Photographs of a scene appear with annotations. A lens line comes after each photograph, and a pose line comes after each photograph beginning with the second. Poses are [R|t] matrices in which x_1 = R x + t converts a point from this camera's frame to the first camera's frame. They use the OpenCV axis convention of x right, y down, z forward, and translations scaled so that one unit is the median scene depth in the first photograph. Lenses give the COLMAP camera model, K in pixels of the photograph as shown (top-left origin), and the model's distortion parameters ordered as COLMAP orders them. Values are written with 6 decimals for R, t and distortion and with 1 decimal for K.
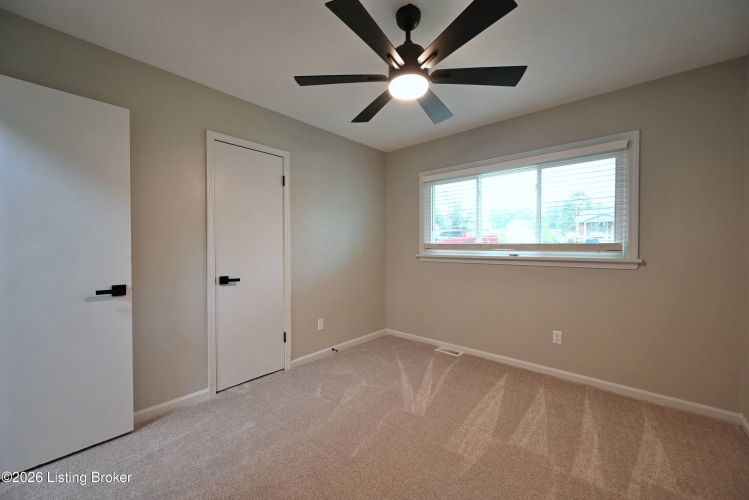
lens RADIAL K [[292.9, 0, 373.8], [0, 292.9, 250.3], [0, 0, 1]] dist [0.000117, 0.000204]
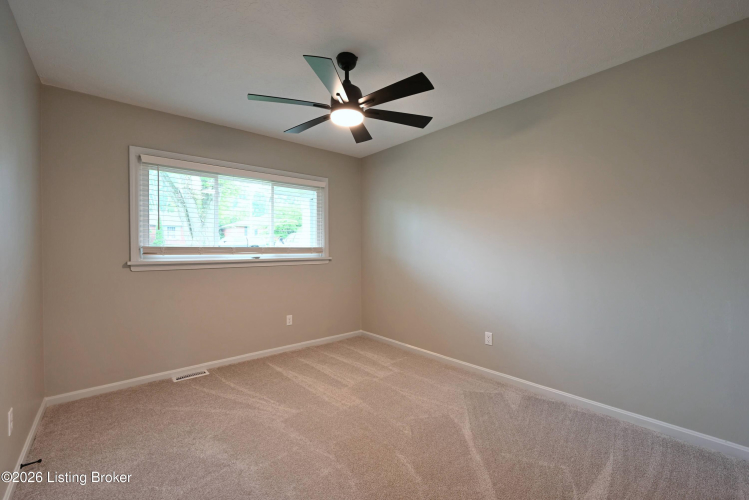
lens RADIAL K [[309.9, 0, 381.6], [0, 309.9, 250.0], [0, 0, 1]] dist [-0.000118, -0.000060]
pose [[0.135831, -0.005435, 0.990717, -0.723247], [0.016476, 0.999859, 0.003226, -0.009505], [-0.990595, 0.015885, 0.135902, 0.440974]]
